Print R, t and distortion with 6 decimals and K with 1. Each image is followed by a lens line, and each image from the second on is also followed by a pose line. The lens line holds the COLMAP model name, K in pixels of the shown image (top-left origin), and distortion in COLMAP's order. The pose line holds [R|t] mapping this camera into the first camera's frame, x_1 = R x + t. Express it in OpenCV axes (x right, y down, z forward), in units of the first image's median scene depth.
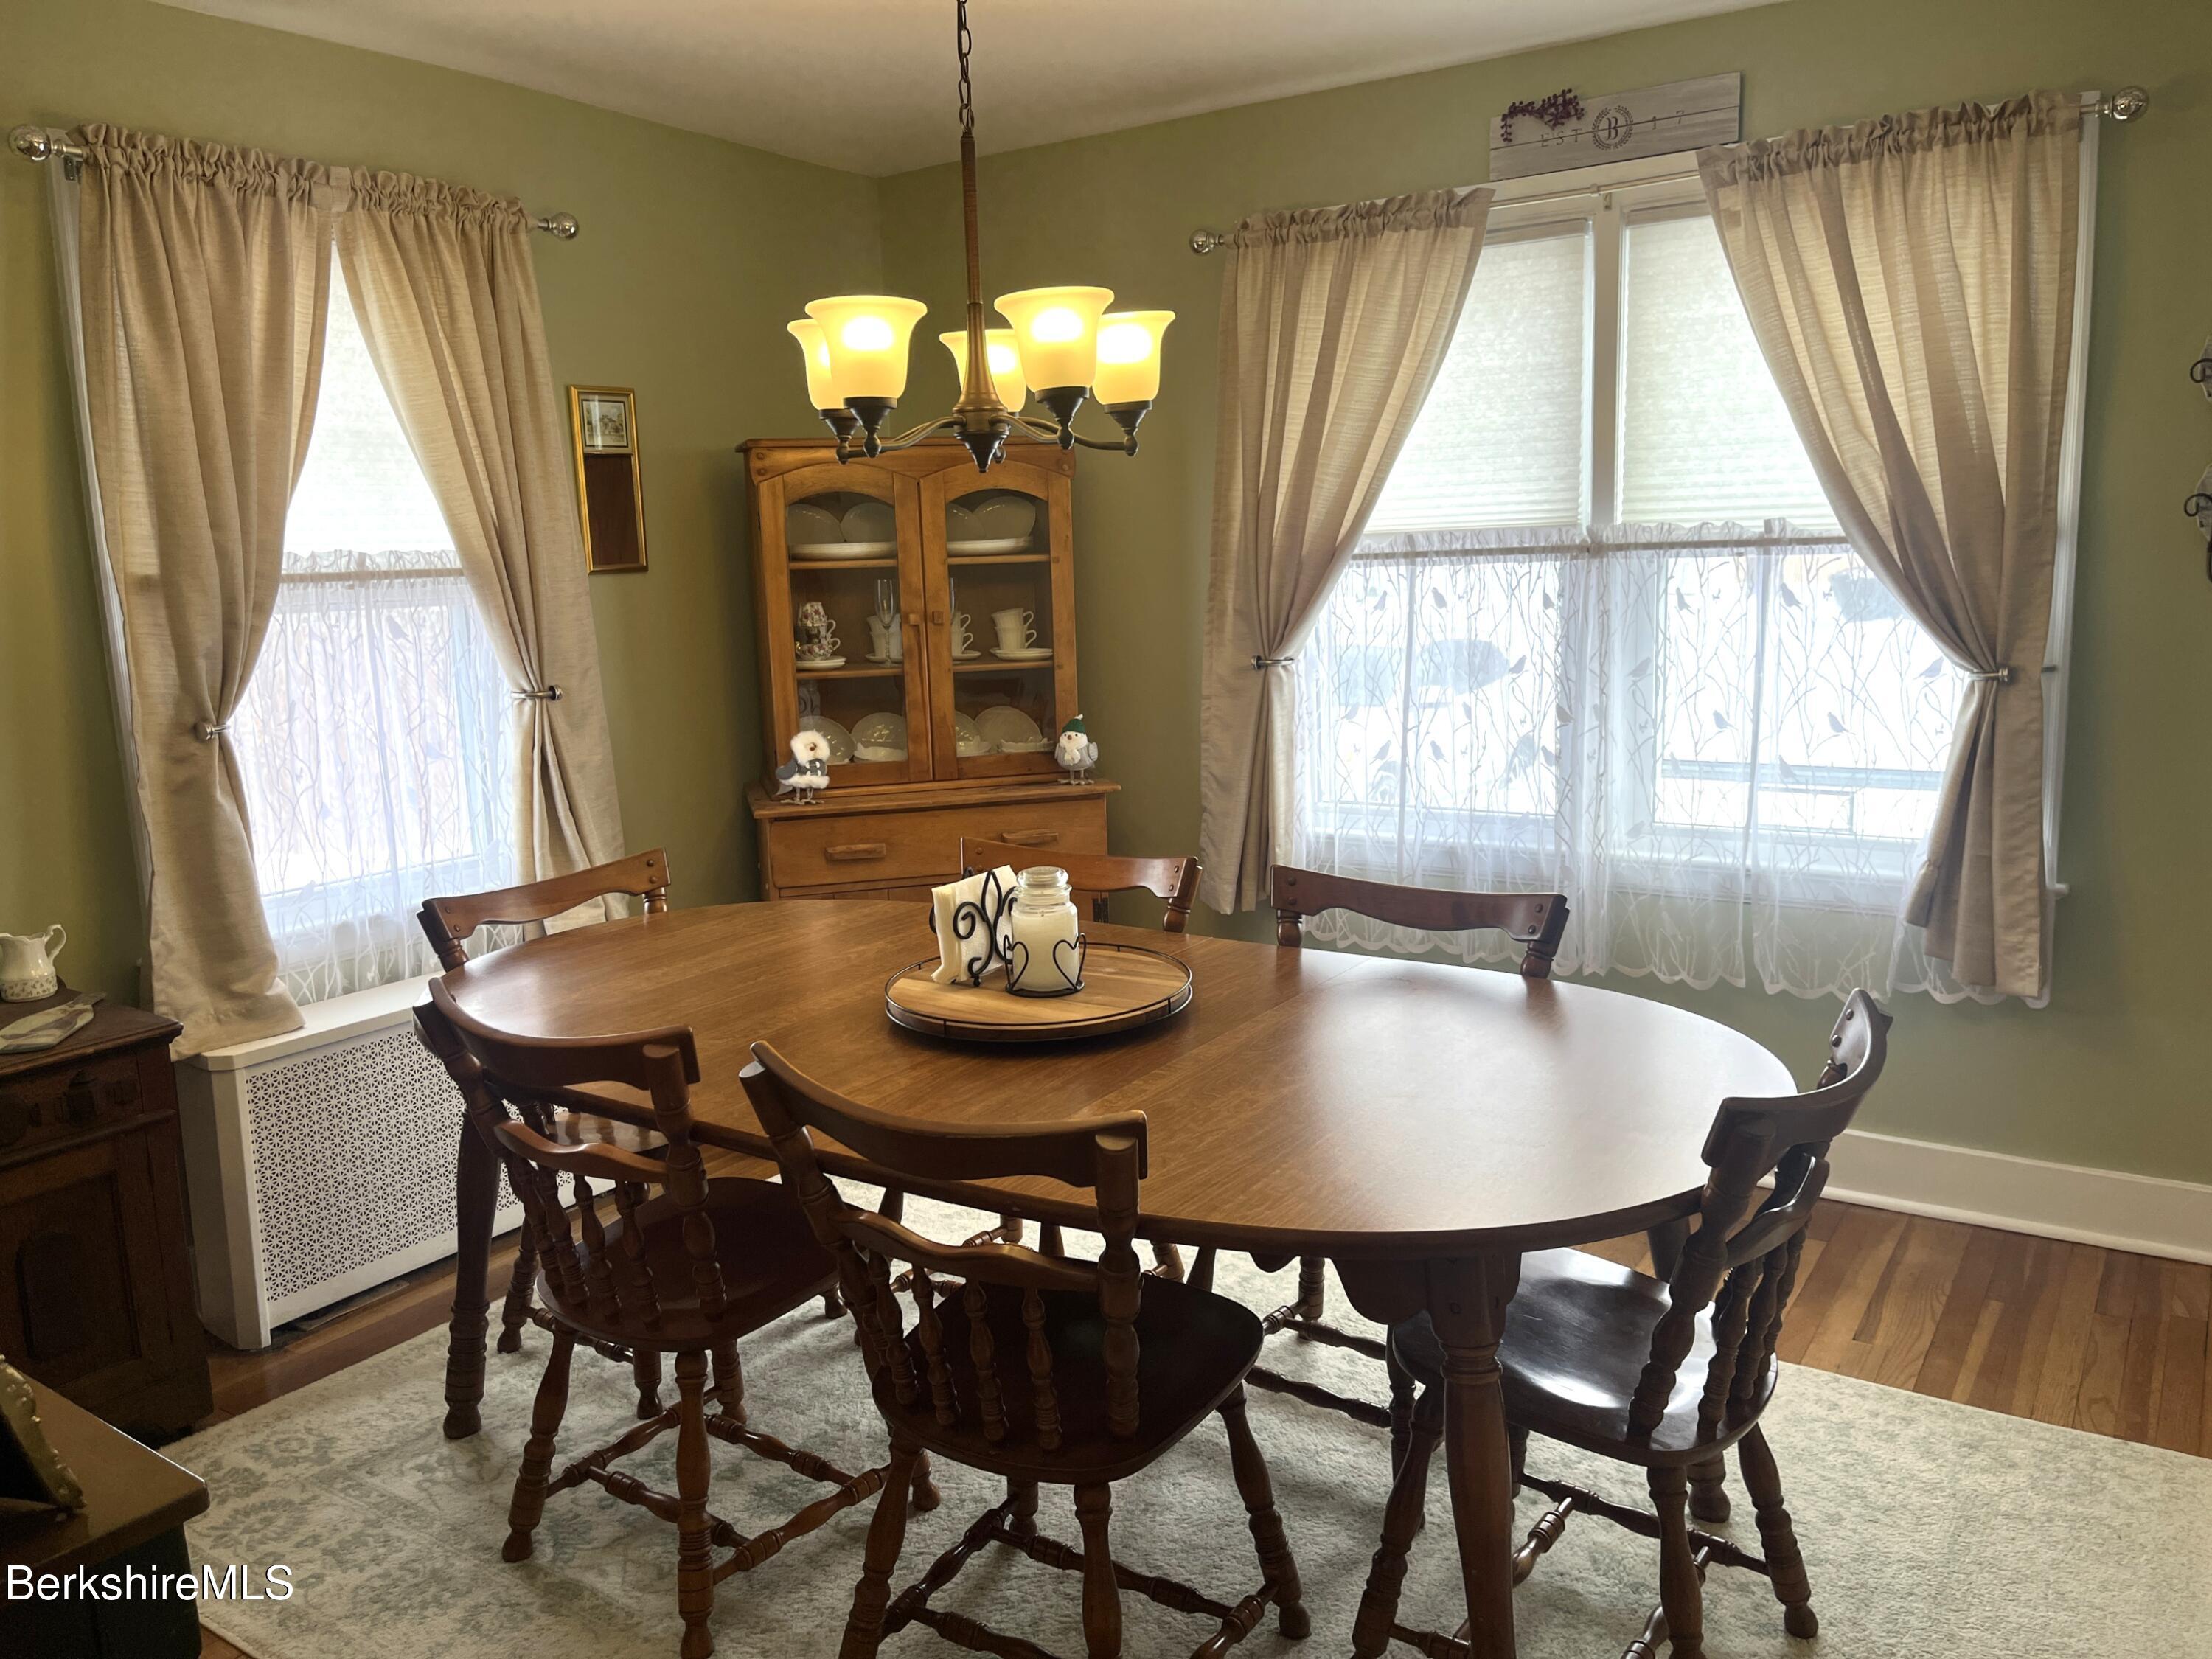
lens RADIAL K [[1638.2, 0, 1105.2], [0, 1638.2, 831.9], [0, 0, 1]] dist [-0.000613, -0.001657]
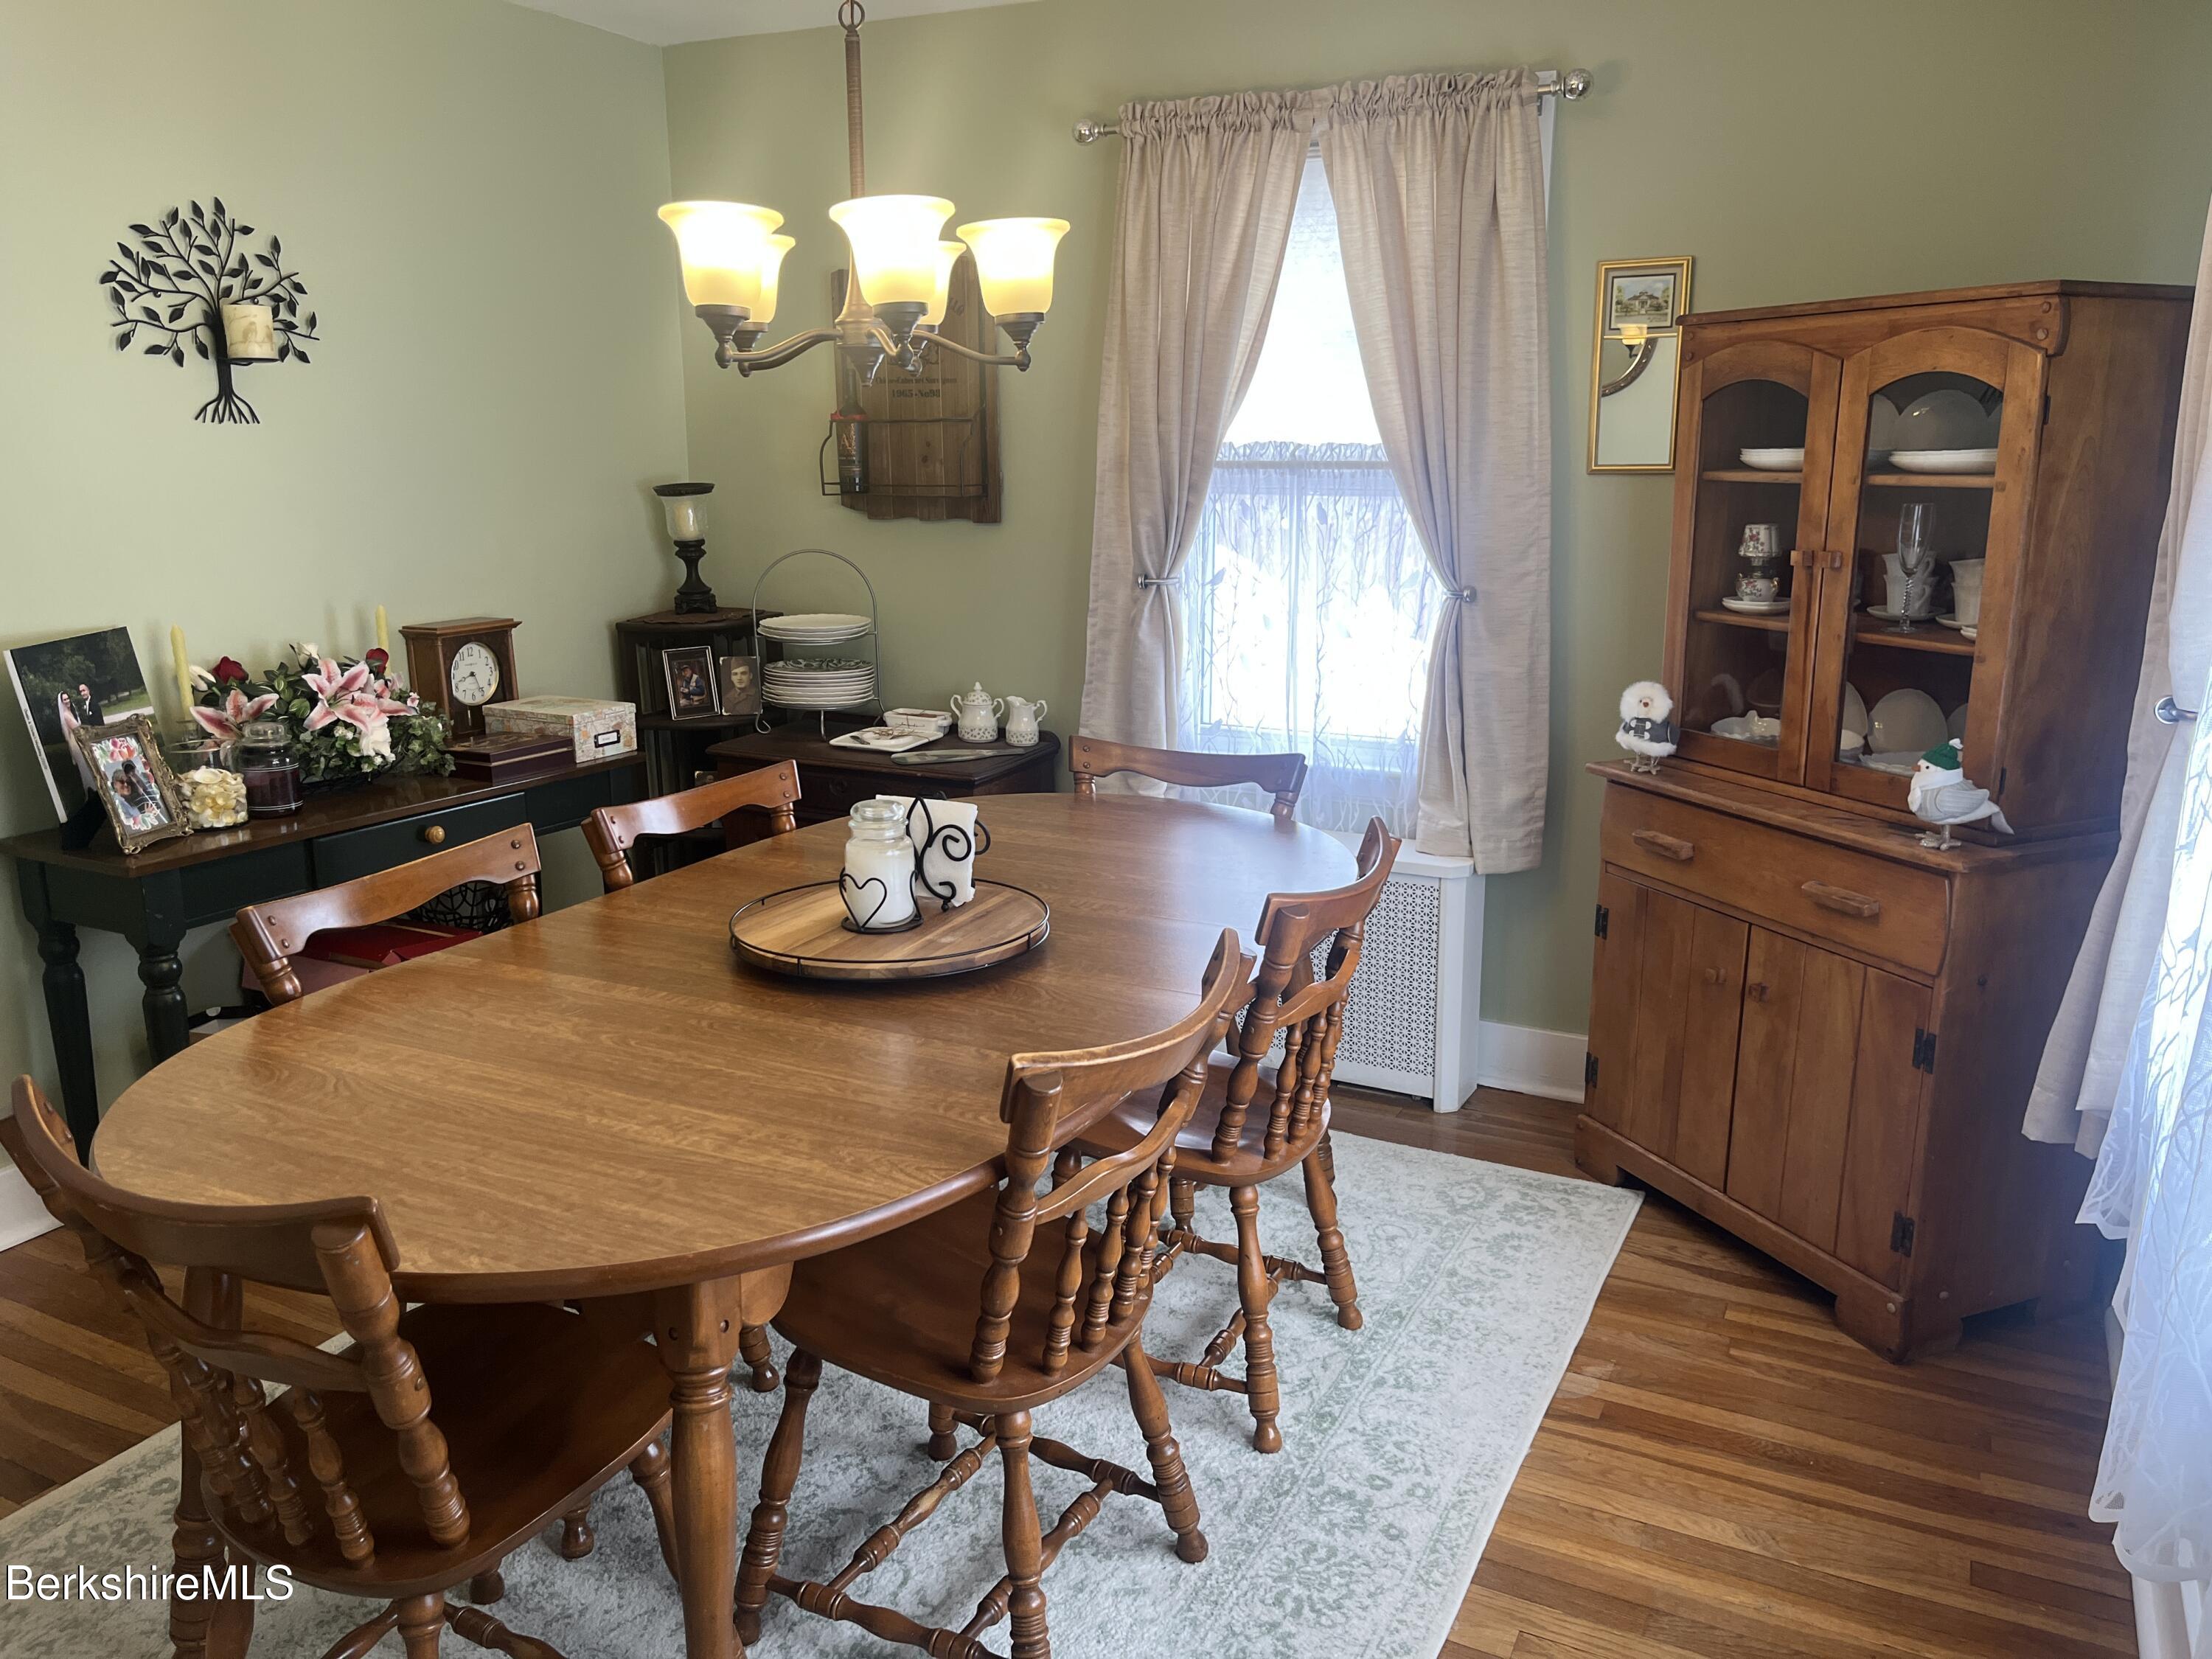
lens RADIAL K [[1688.5, 0, 1105.2], [0, 1688.5, 830.9], [0, 0, 1]] dist [-0.002724, 0.000348]
pose [[0.123787, 0.256397, -0.958612, 0.686190], [-0.167401, 0.957592, 0.234507, -0.161430], [0.978087, 0.131444, 0.161458, 0.698646]]
